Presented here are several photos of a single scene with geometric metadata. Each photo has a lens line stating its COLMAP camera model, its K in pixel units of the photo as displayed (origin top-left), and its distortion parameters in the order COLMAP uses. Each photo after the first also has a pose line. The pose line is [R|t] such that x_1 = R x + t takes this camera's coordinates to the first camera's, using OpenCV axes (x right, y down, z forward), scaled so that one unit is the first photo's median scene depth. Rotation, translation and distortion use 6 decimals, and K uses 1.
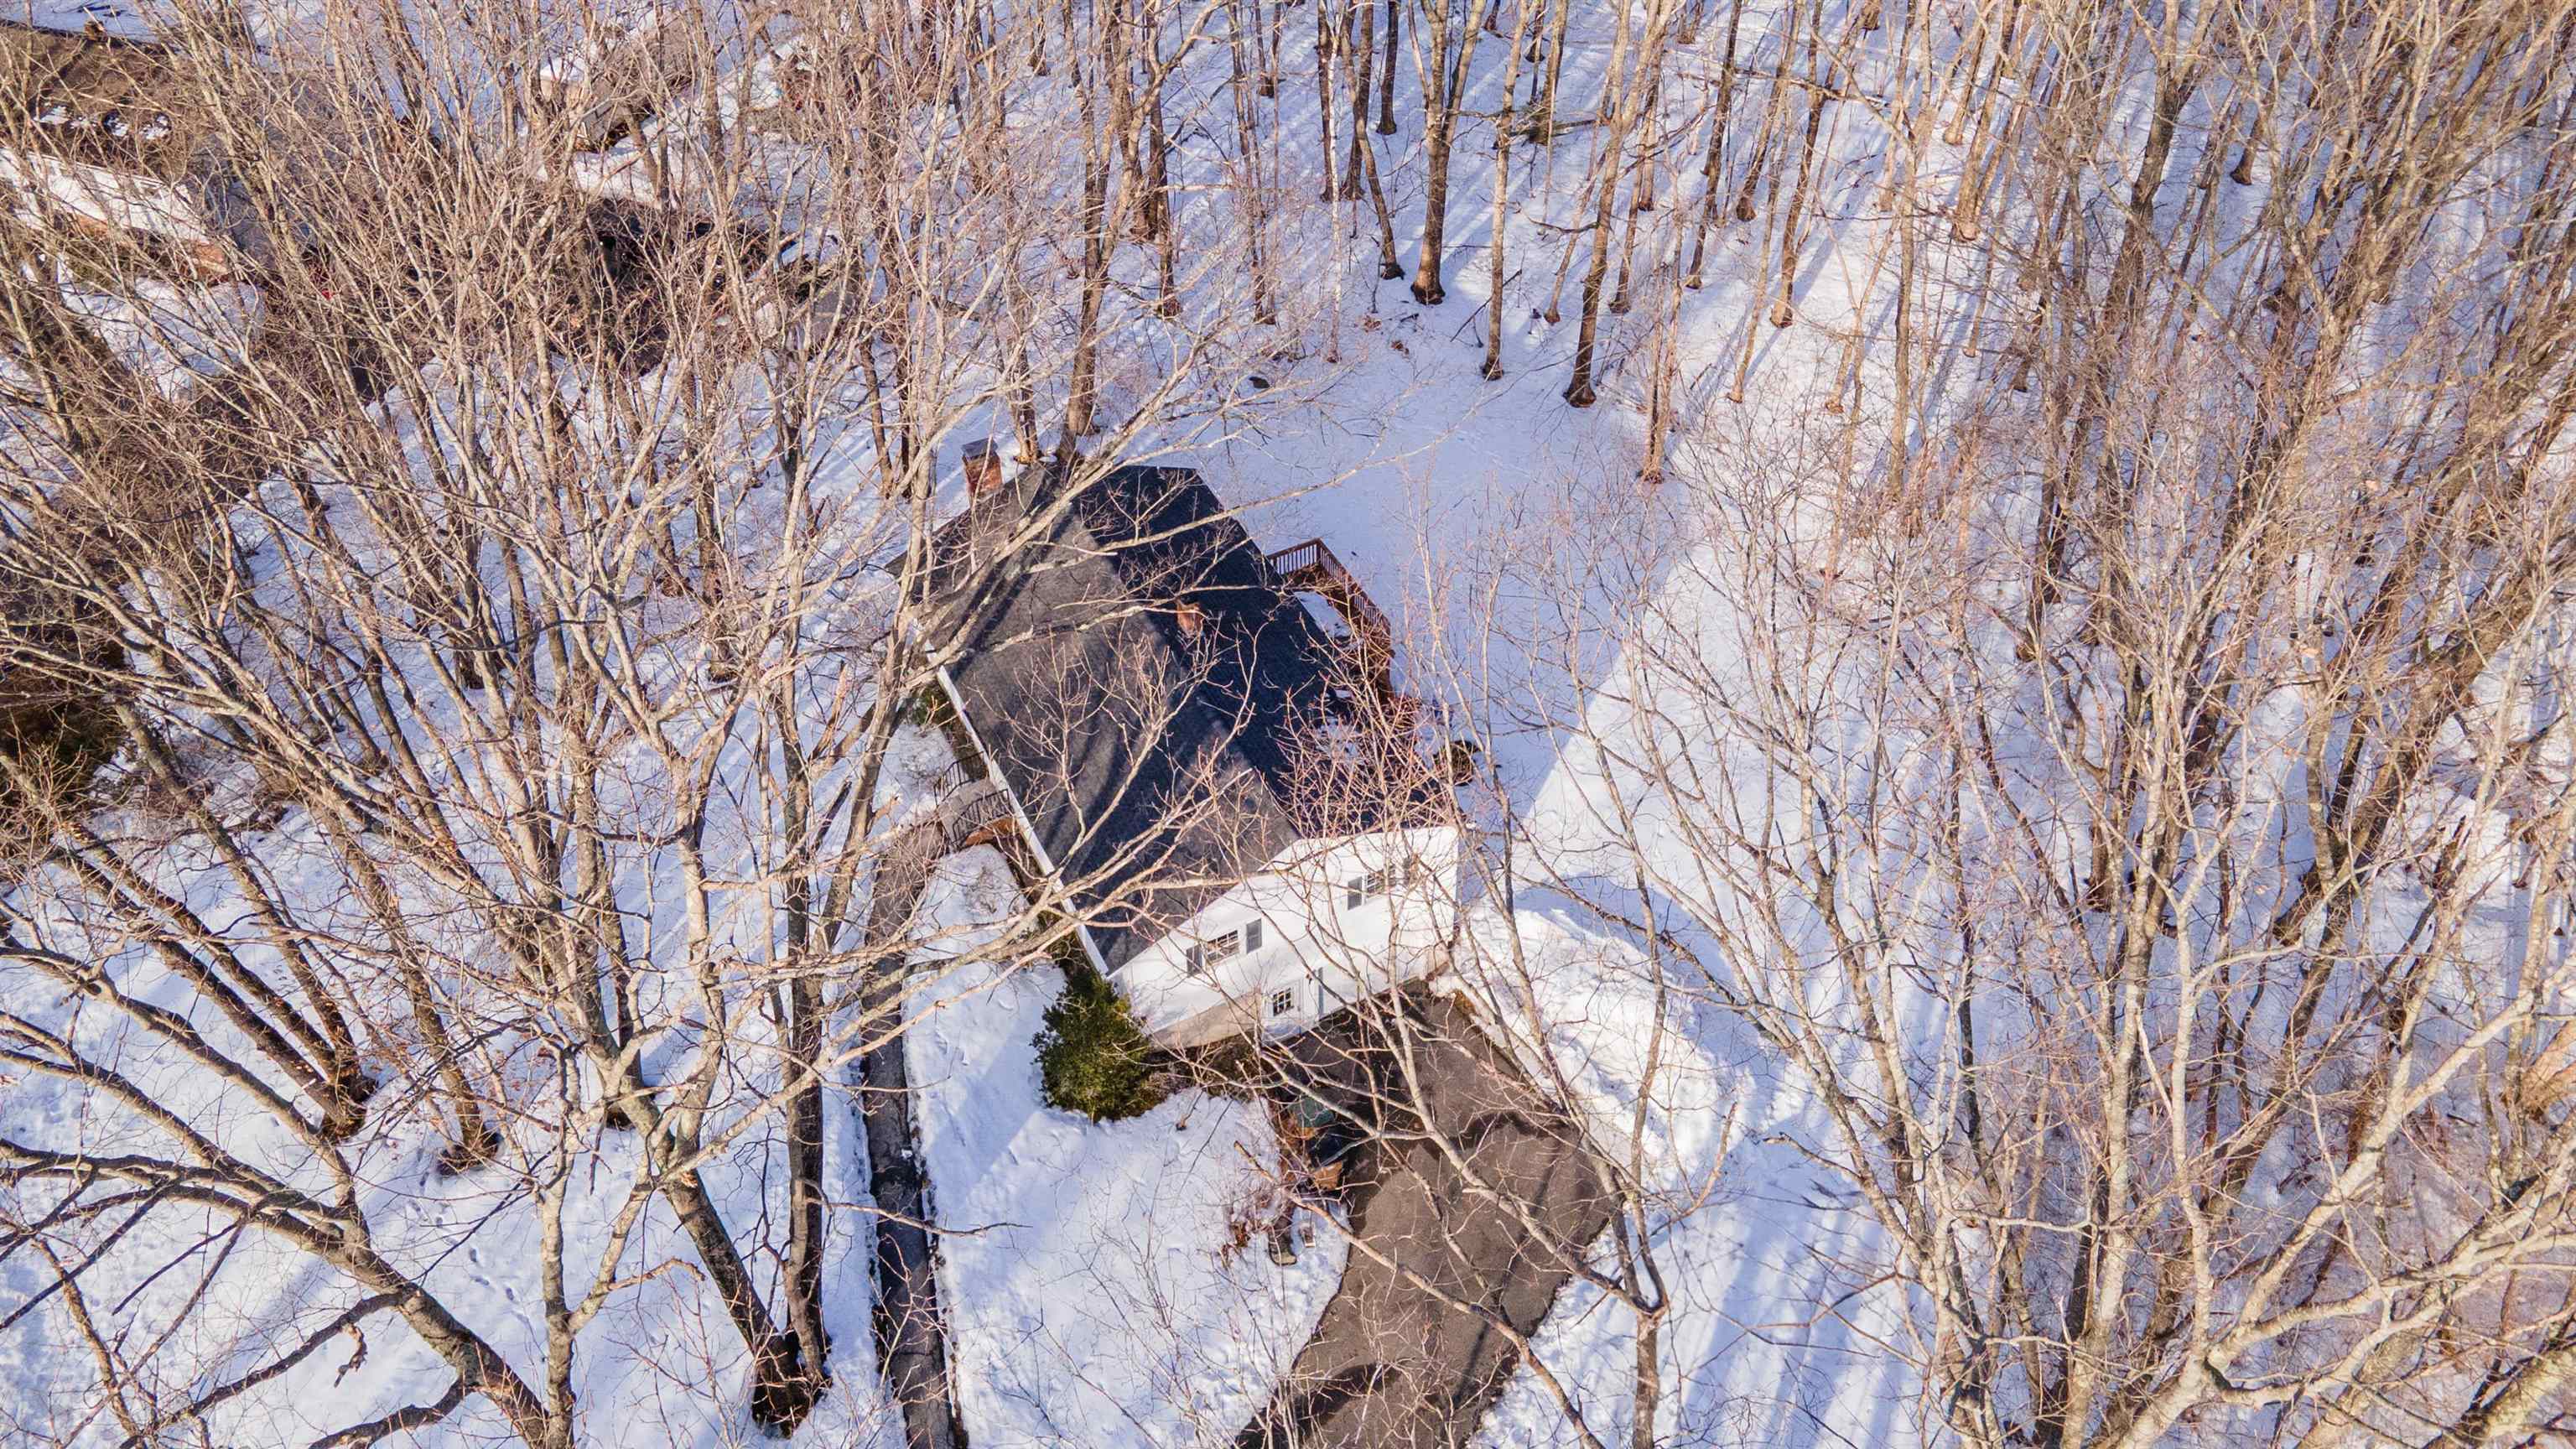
lens RADIAL K [[1714.0, 0, 1288.0], [0, 1714.0, 724.5], [0, 0, 1]] dist [-0.020482, 0.000342]
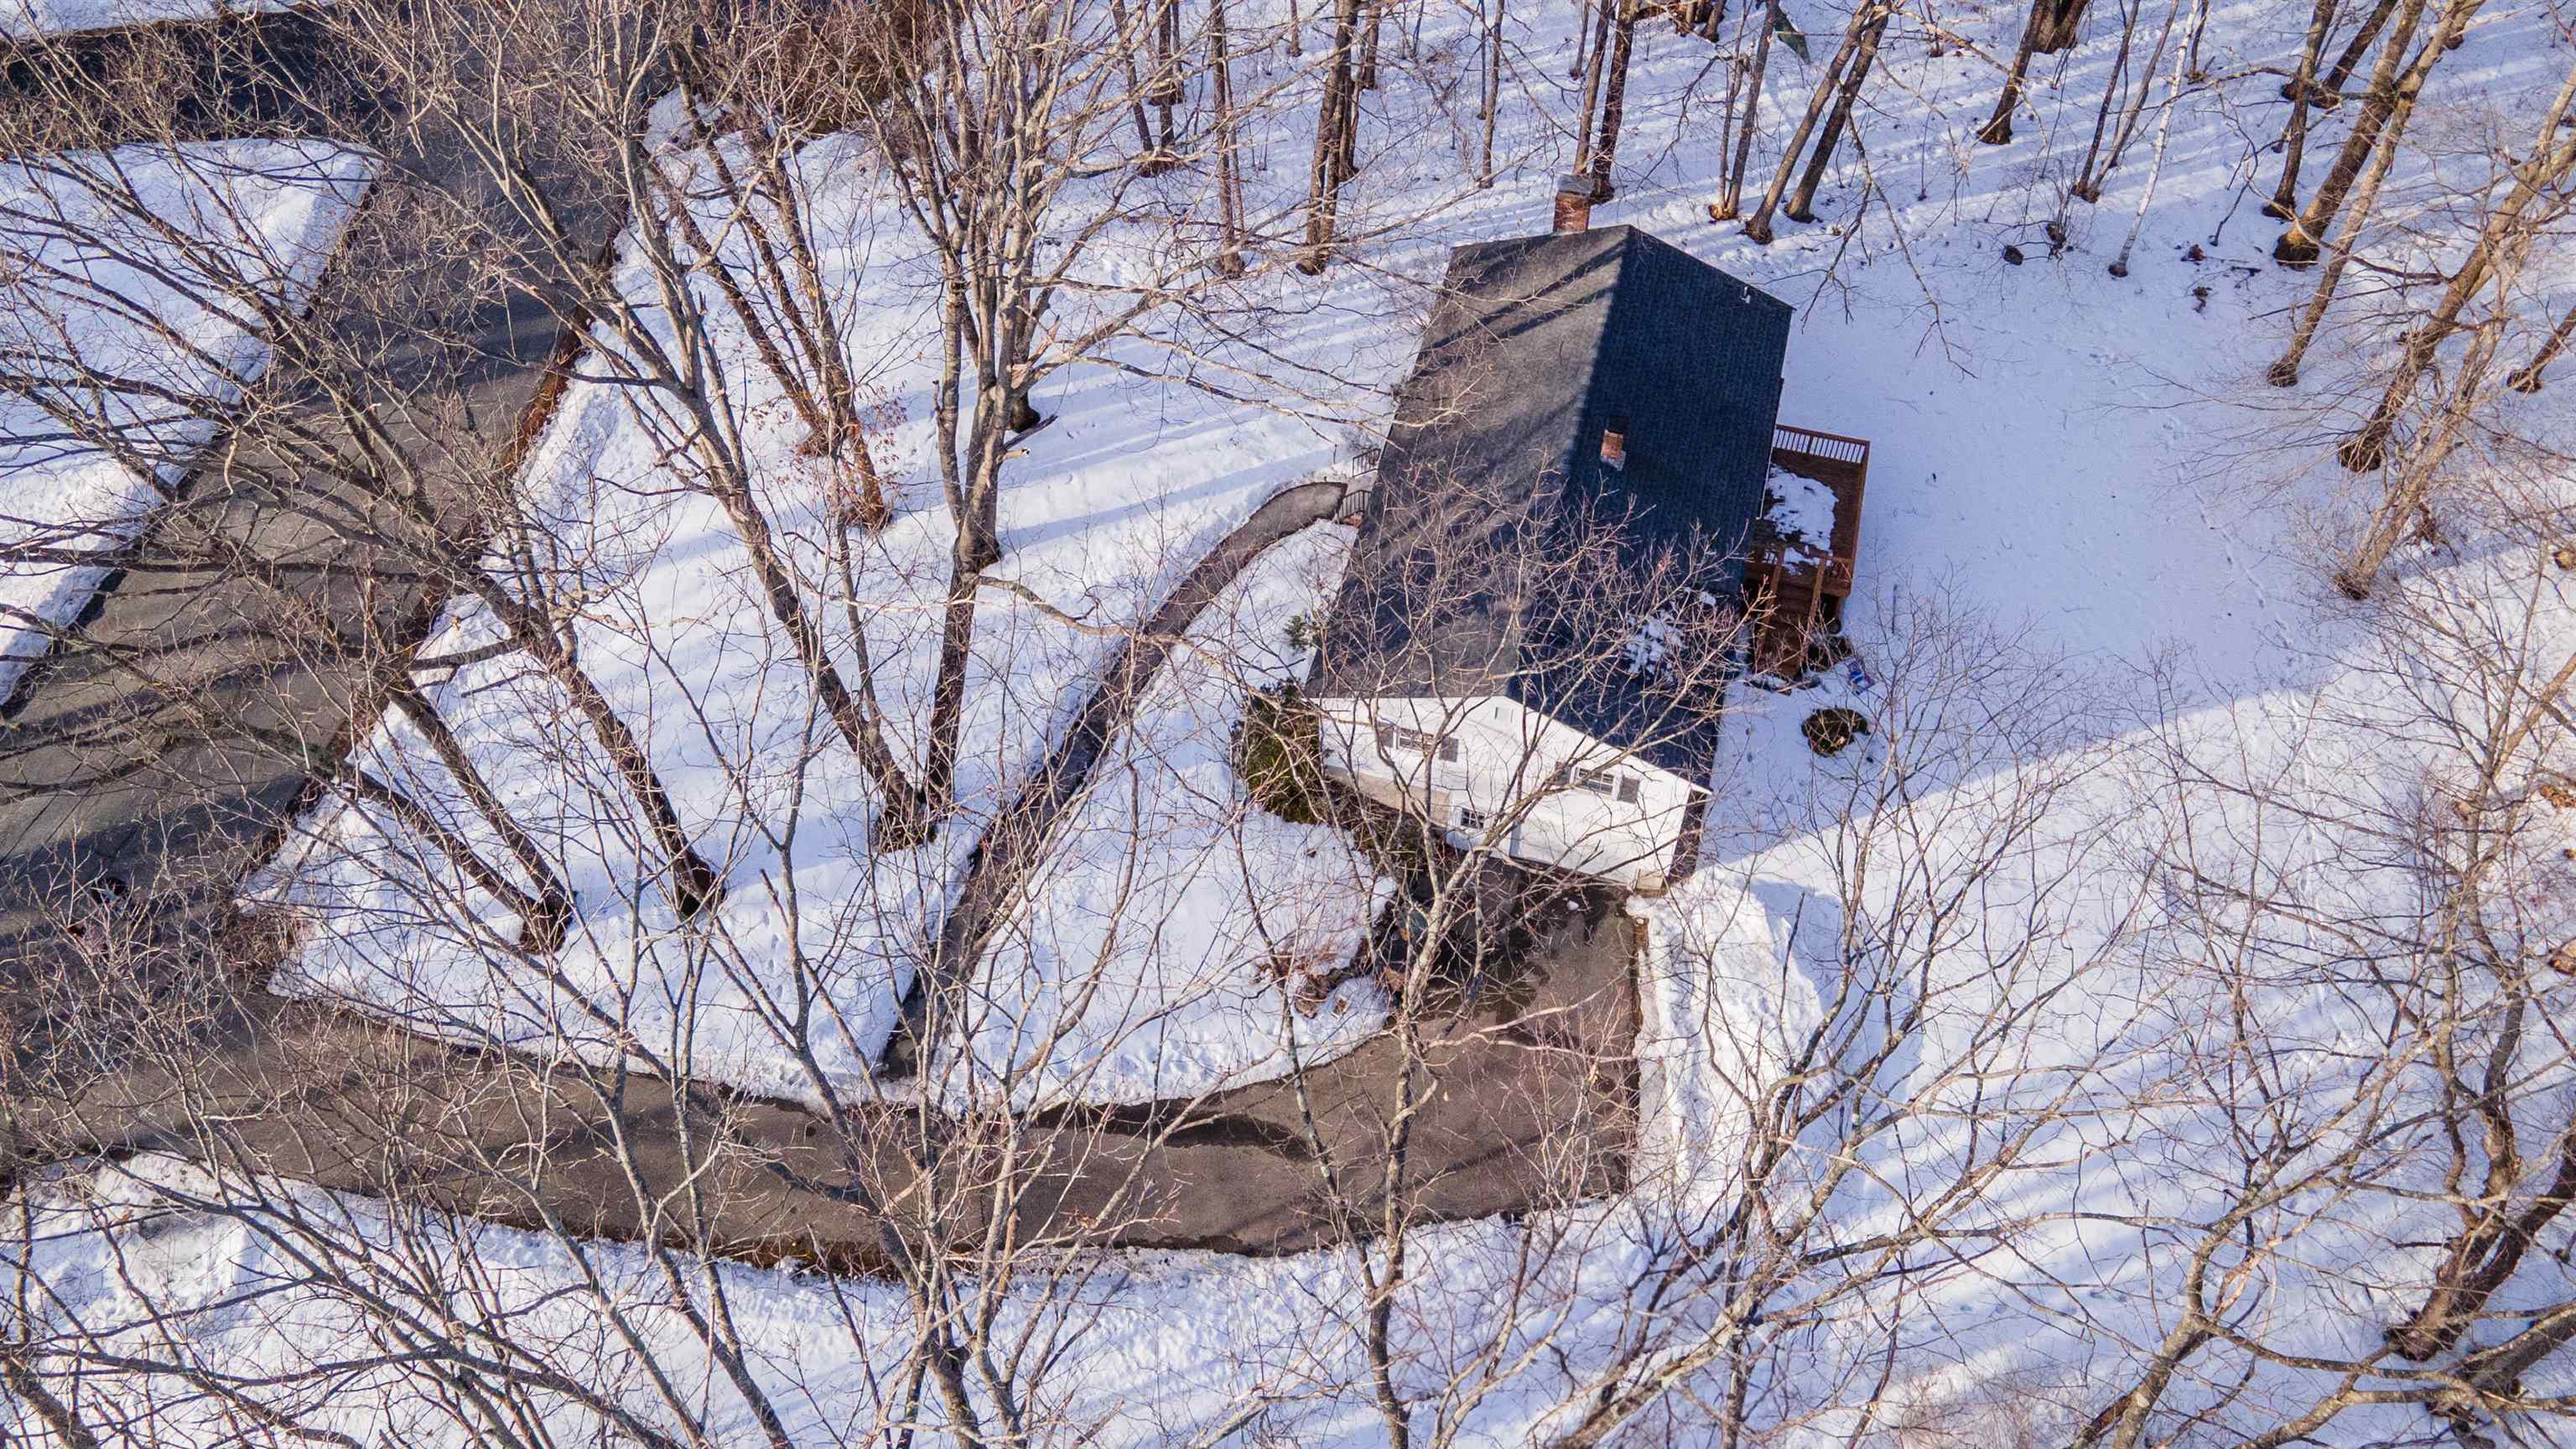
lens RADIAL K [[1714.0, 0, 1288.0], [0, 1714.0, 724.5], [0, 0, 1]] dist [-0.020482, 0.000342]
pose [[0.722508, 0.572548, -0.387519, 0.291781], [-0.476247, 0.818486, 0.321355, -0.163669], [0.501170, -0.047627, 0.864037, 0.080967]]
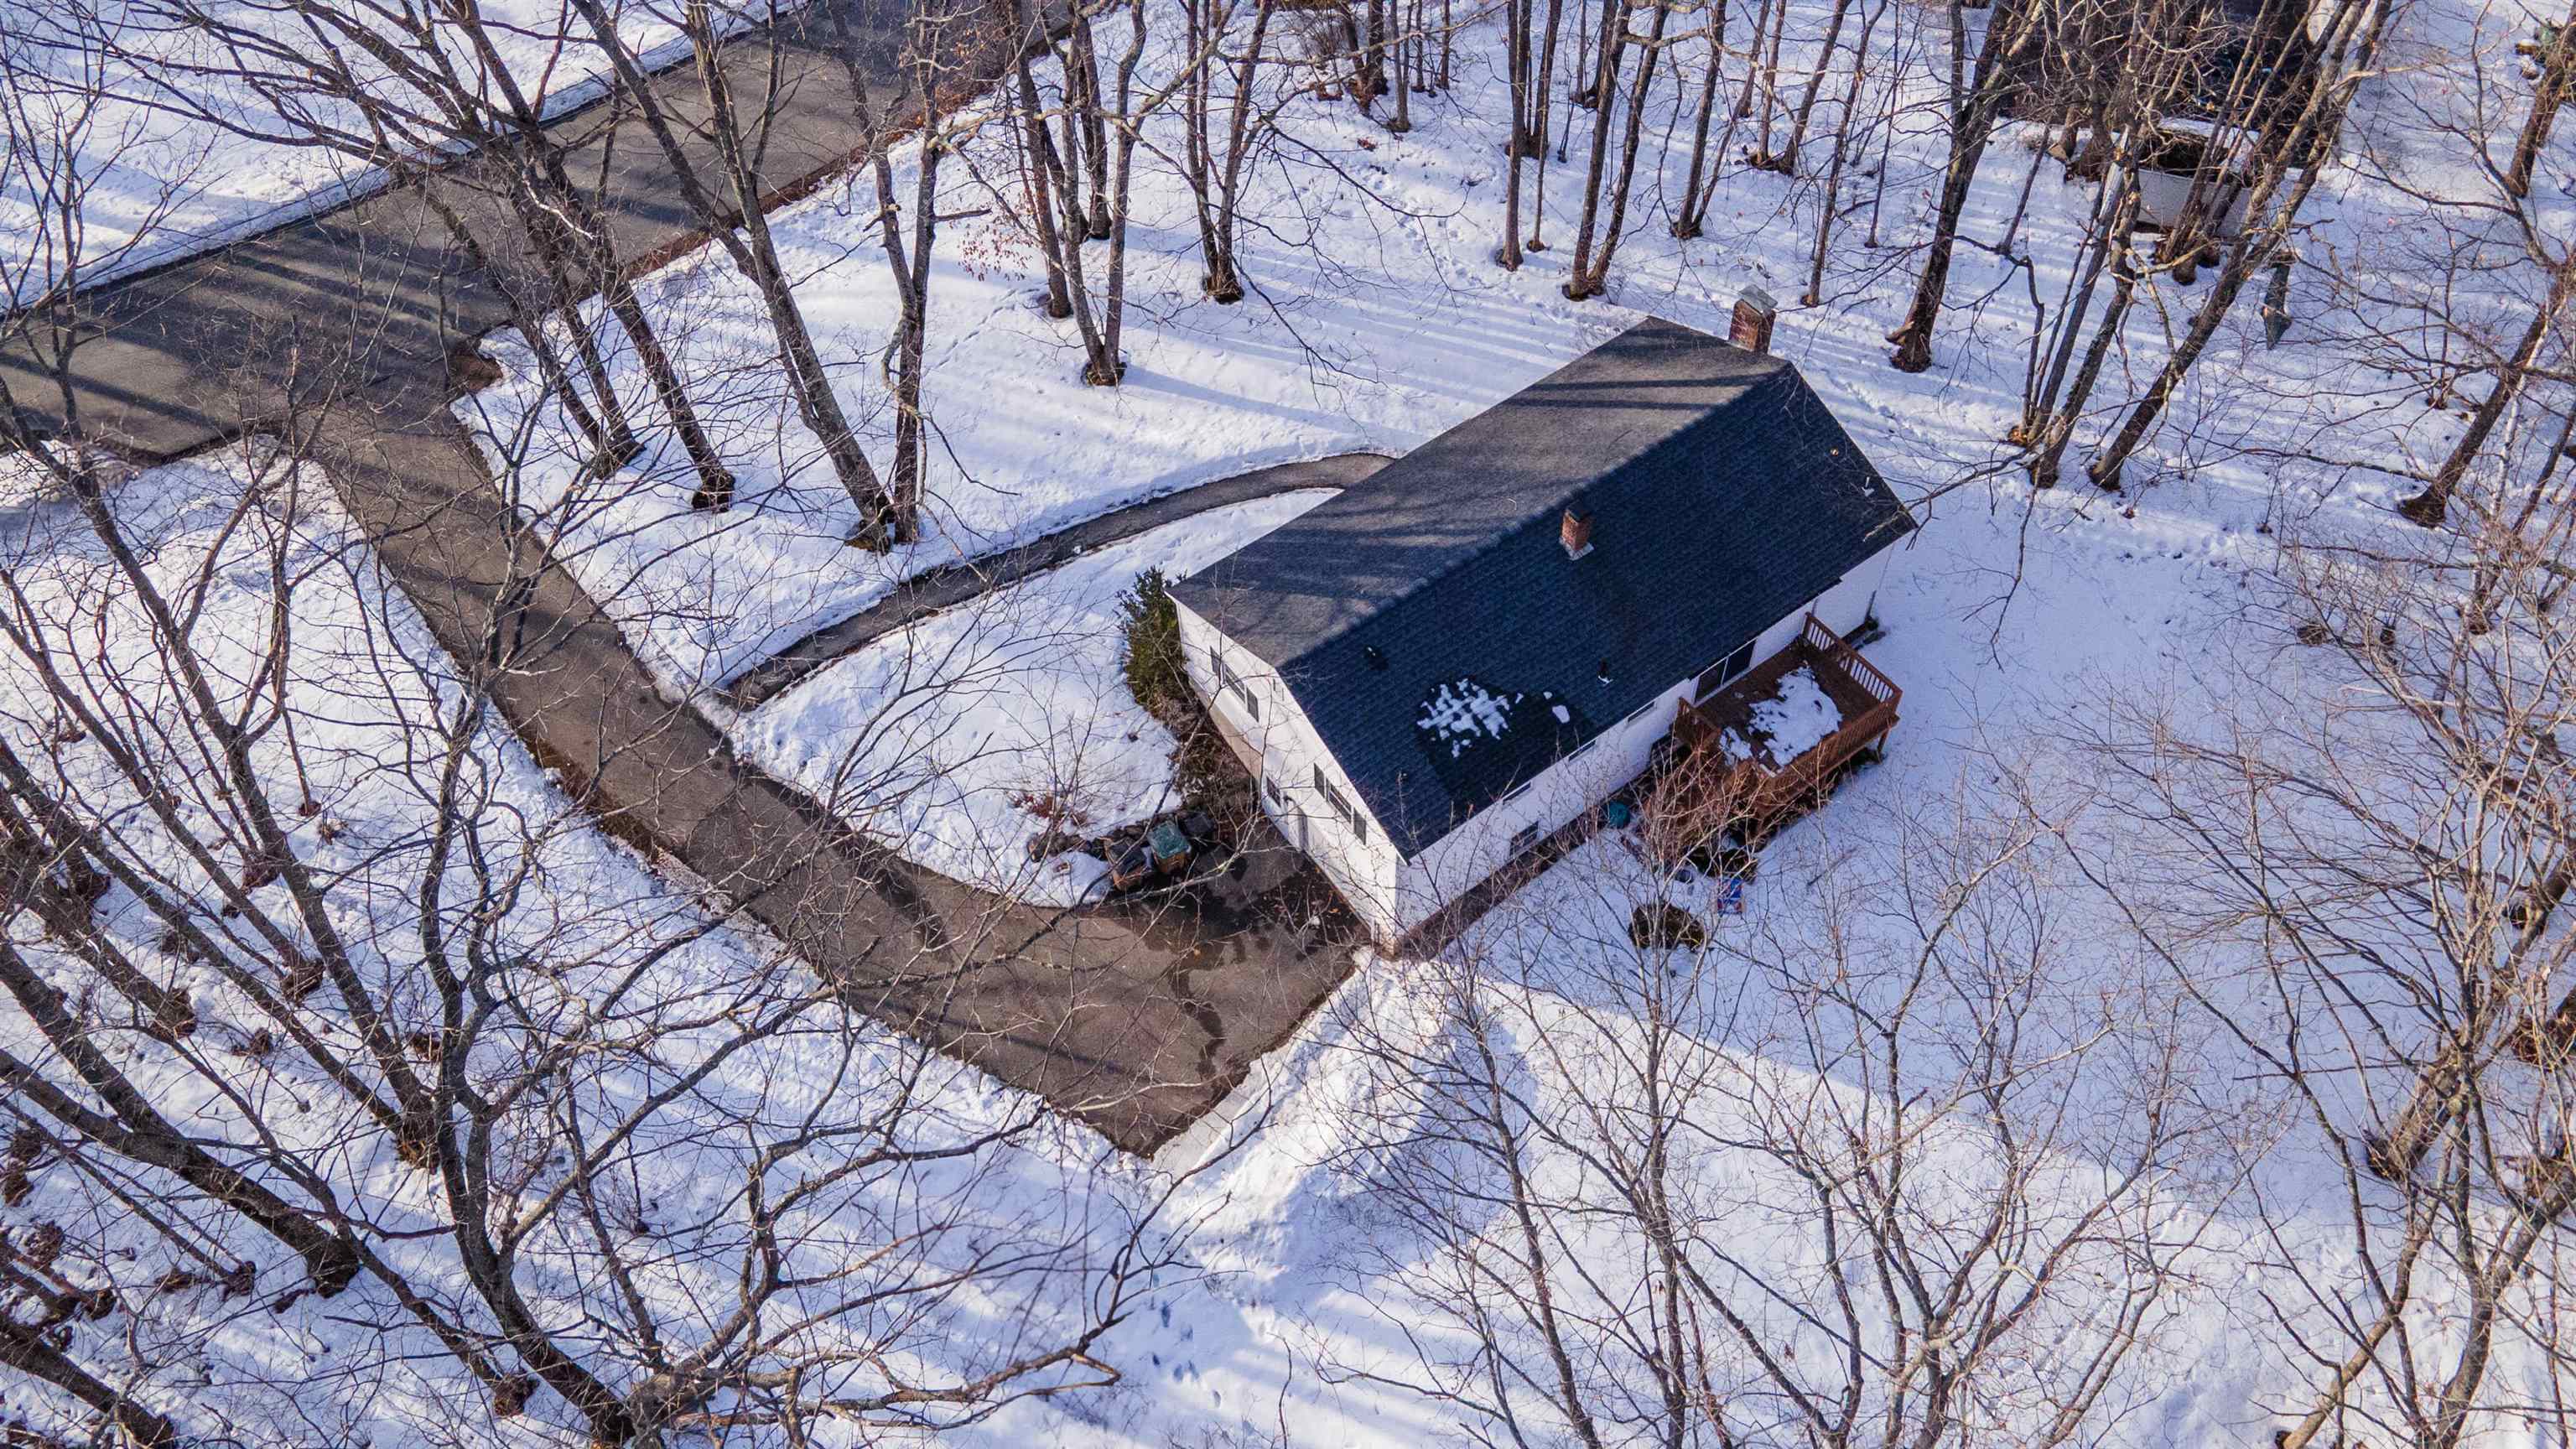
lens RADIAL K [[1714.0, 0, 1288.0], [0, 1714.0, 724.5], [0, 0, 1]] dist [-0.020482, 0.000342]
pose [[0.128860, 0.808145, -0.574714, 0.579145], [-0.665770, 0.500018, 0.553834, -0.449541], [0.734946, 0.311260, 0.602471, 0.396799]]
